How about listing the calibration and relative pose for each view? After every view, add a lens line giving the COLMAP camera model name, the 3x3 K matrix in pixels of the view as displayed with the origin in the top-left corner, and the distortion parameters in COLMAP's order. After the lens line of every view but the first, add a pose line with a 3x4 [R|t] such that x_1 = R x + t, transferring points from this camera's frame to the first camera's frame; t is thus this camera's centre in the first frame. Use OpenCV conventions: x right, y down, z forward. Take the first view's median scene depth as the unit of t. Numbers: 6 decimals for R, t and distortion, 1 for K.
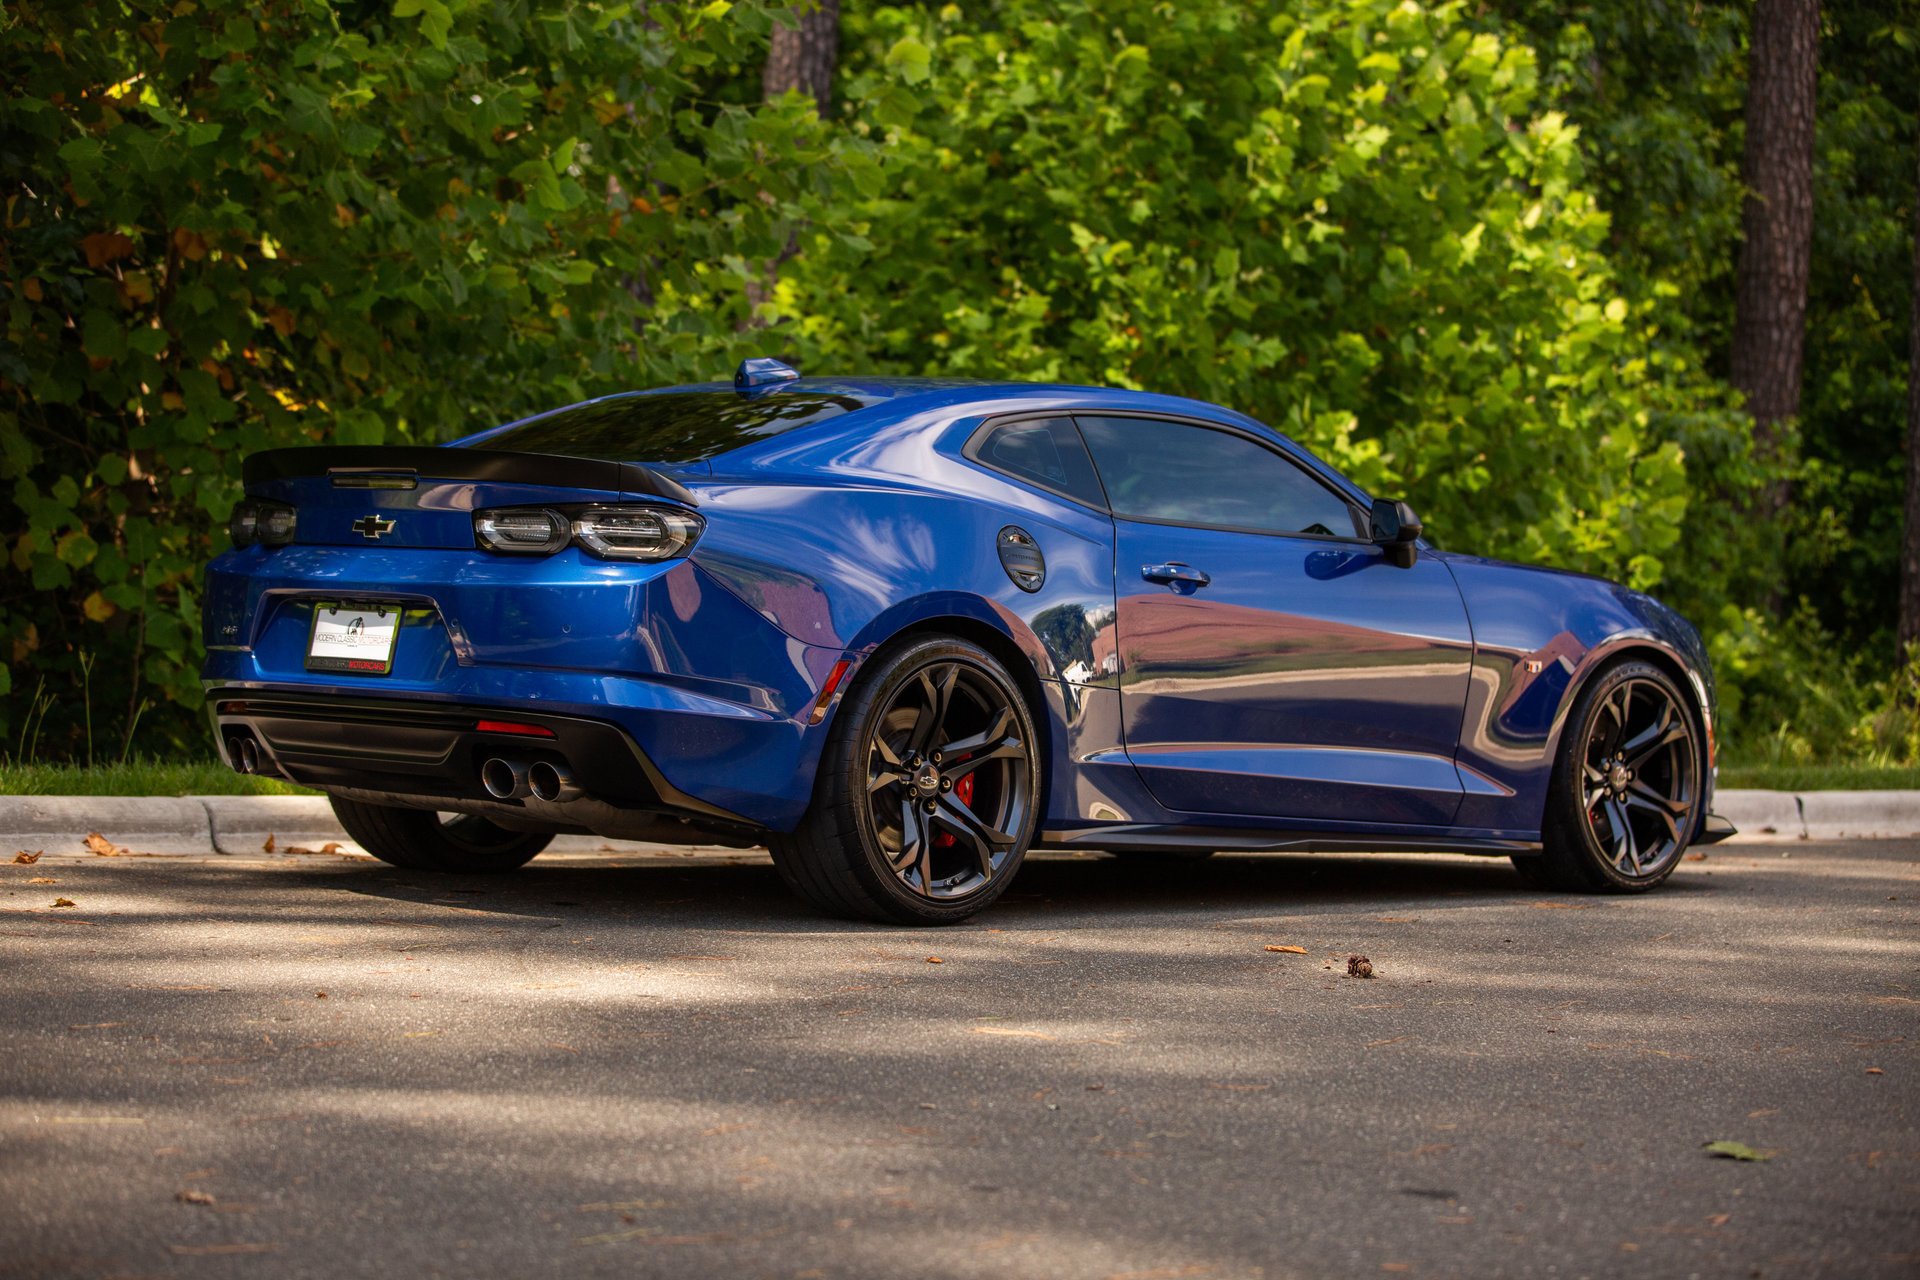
lens RADIAL K [[4339.8, 0, 960.0], [0, 4339.8, 640.0], [0, 0, 1]] dist [-0.037744, -0.272820]
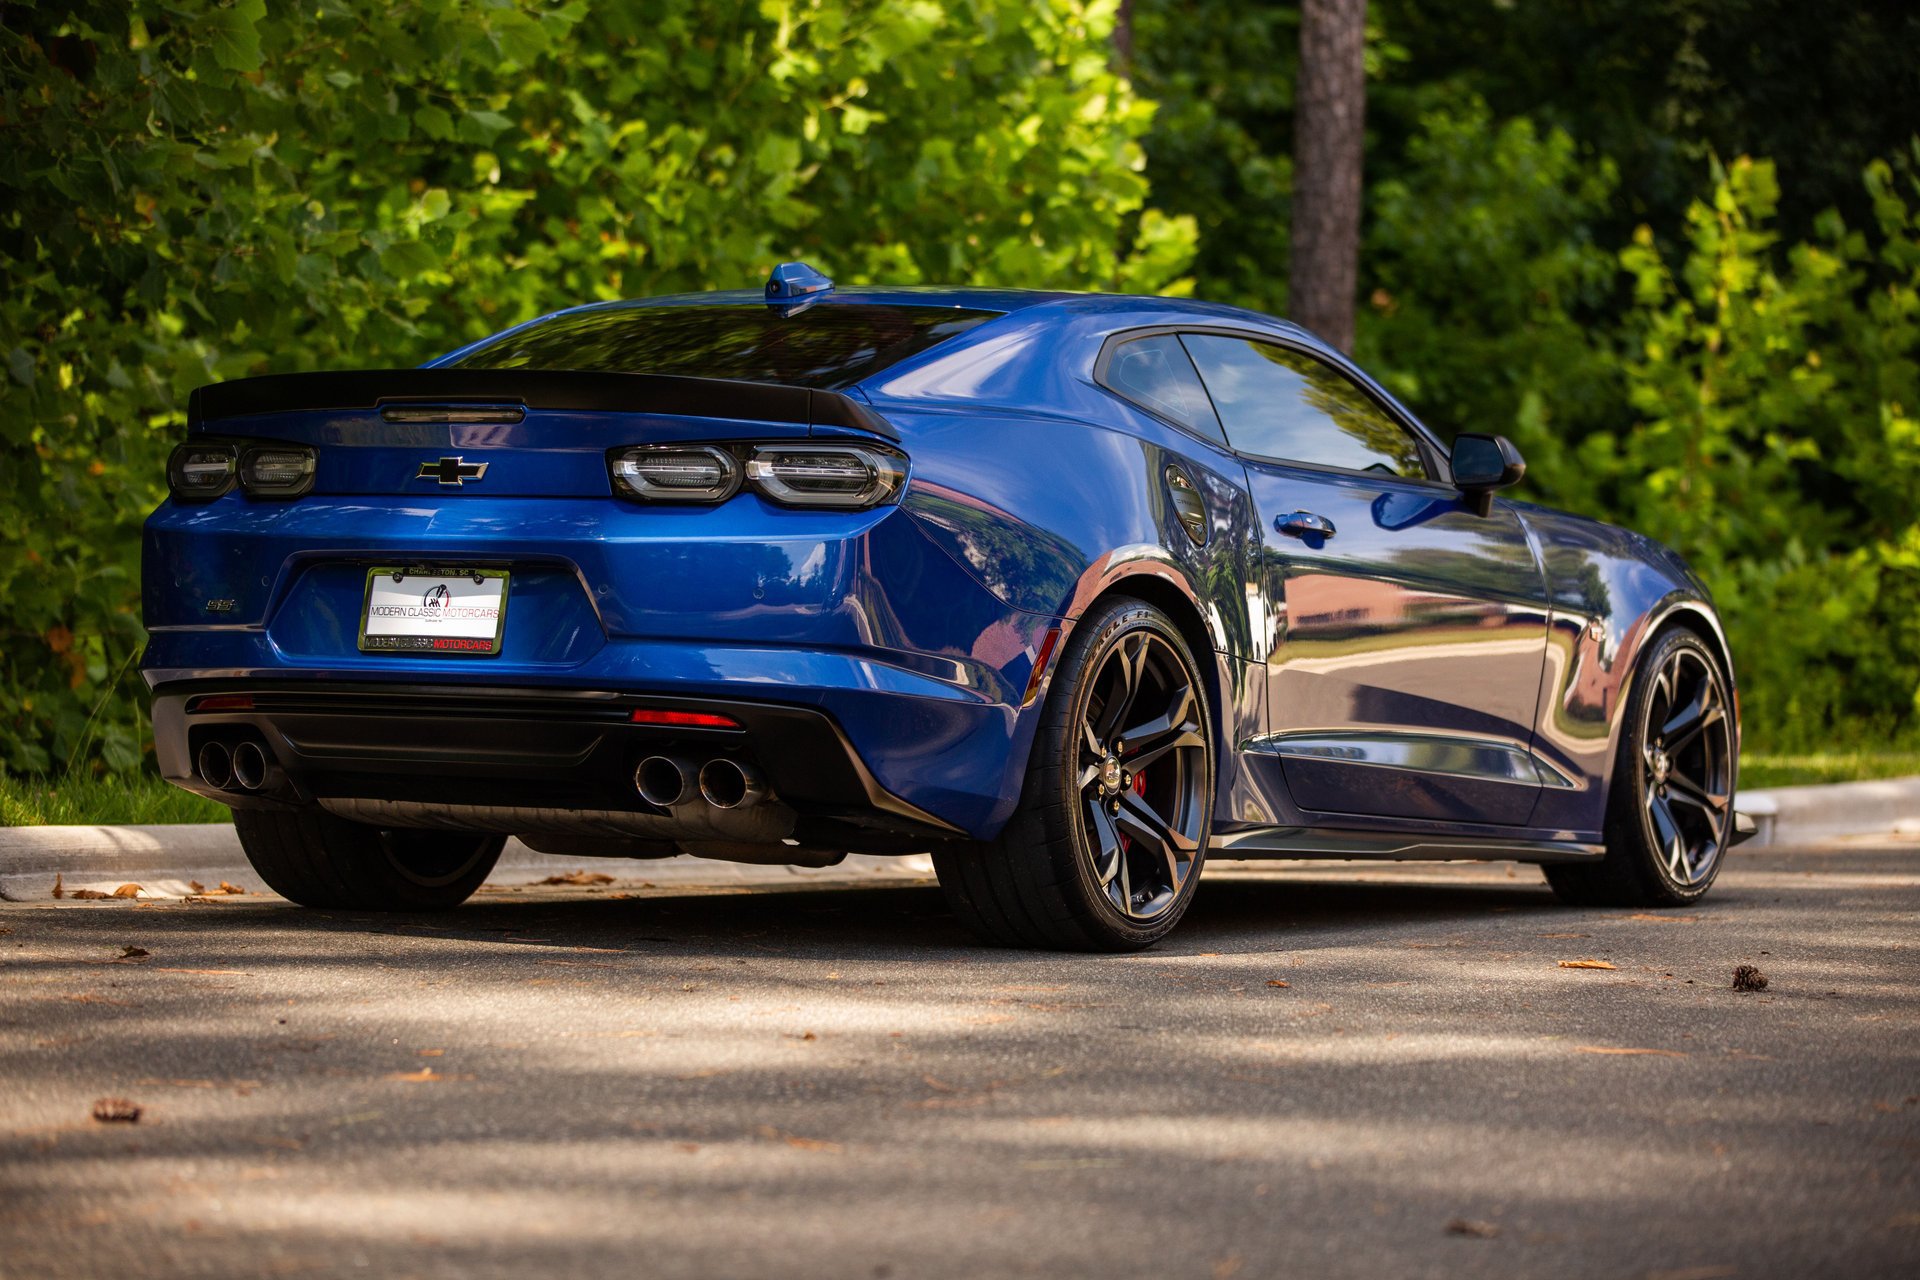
lens RADIAL K [[5575.7, 0, 960.0], [0, 5575.7, 640.0], [0, 0, 1]] dist [0.069510, -1.069706]
pose [[0.968590, -0.014751, 0.248225, -0.295497], [0.015456, 0.999880, -0.000891, 0.007172], [-0.248182, 0.004700, 0.968702, -0.014761]]
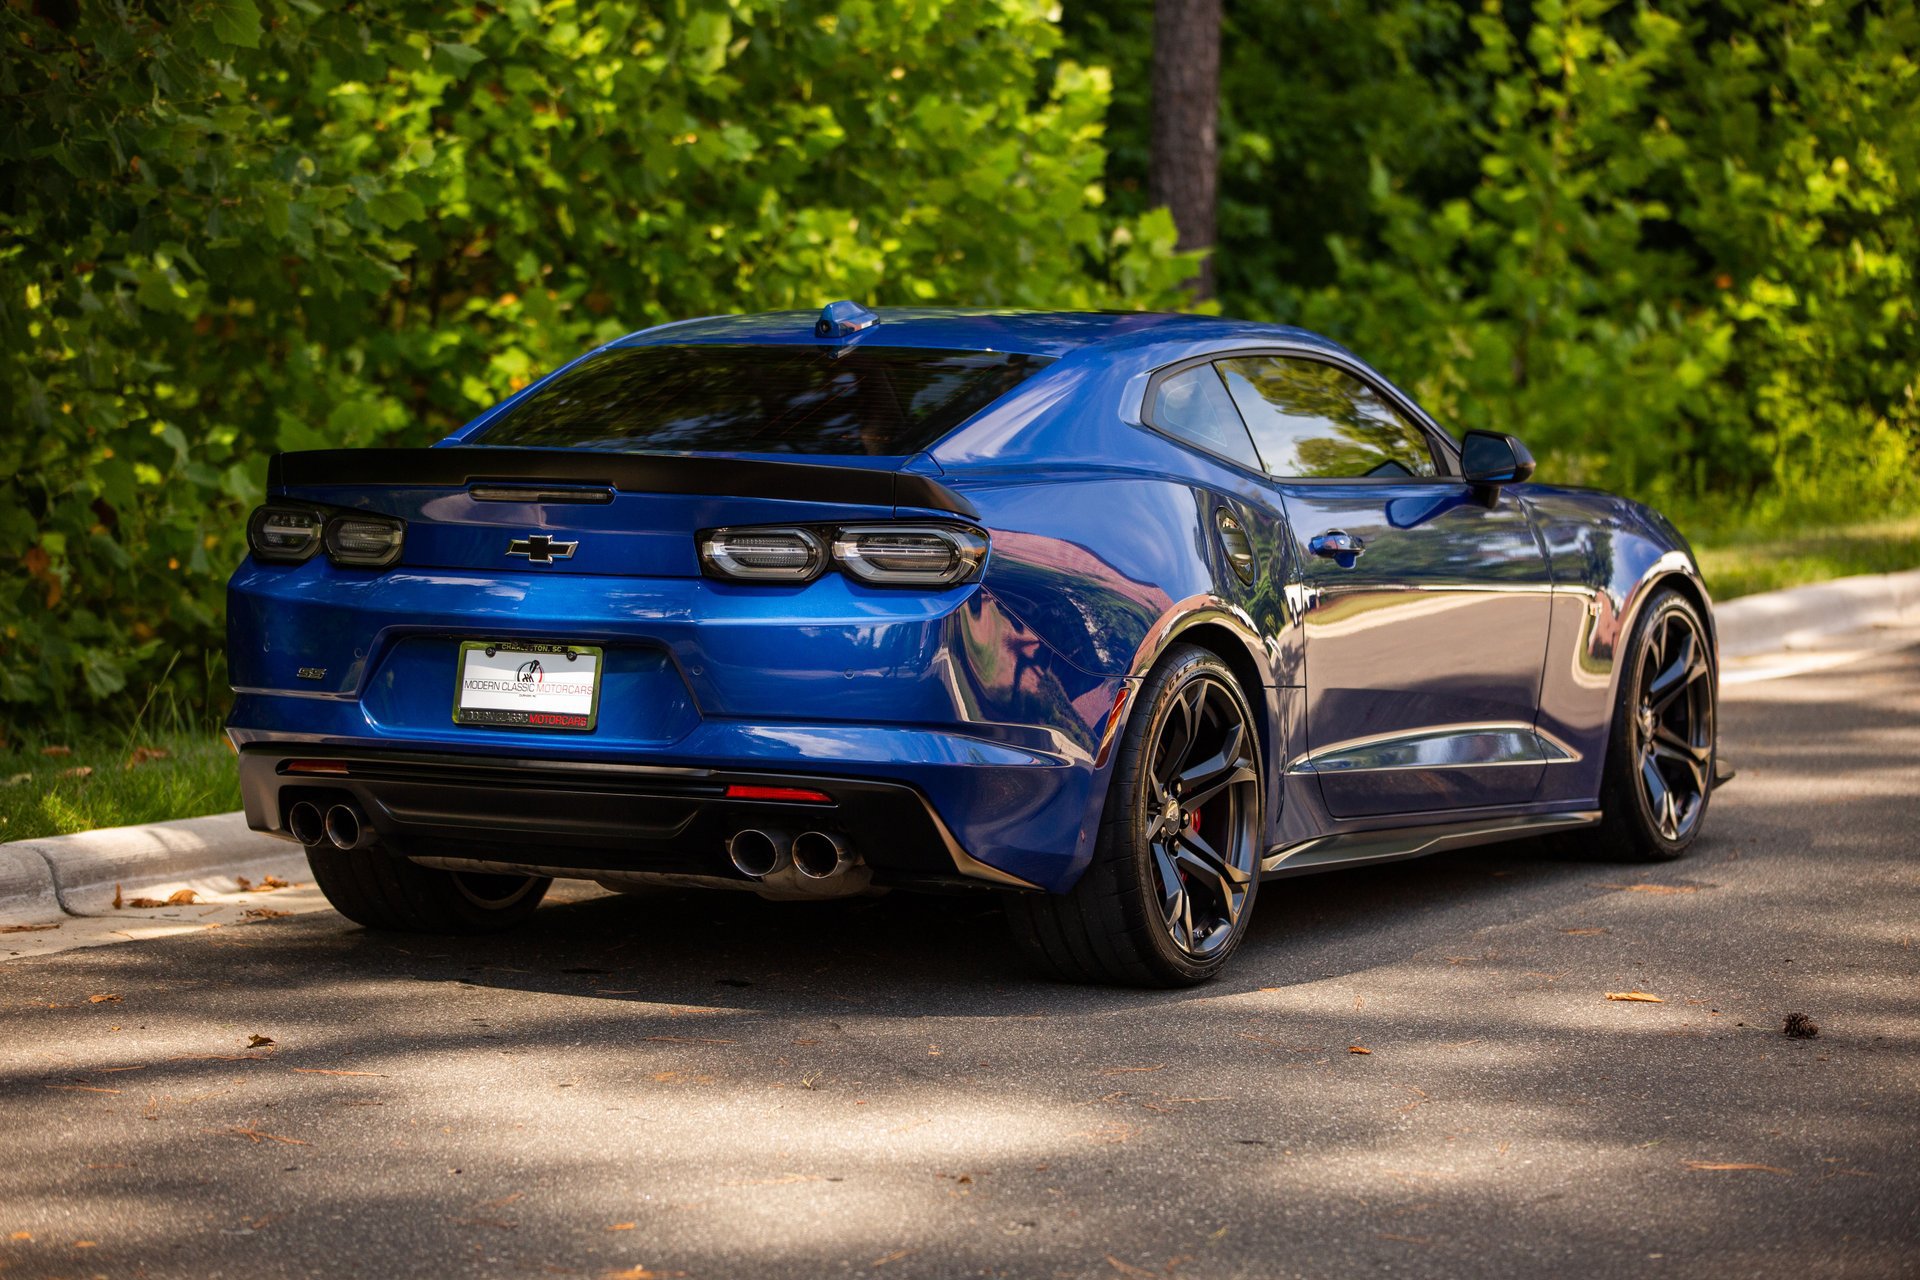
lens RADIAL K [[5575.7, 0, 960.0], [0, 5575.7, 640.0], [0, 0, 1]] dist [0.069510, -1.069706]
pose [[0.957171, -0.045950, 0.285854, -0.356912], [0.028332, 0.997453, 0.065465, -0.074657], [-0.288134, -0.054563, 0.956034, -0.031939]]
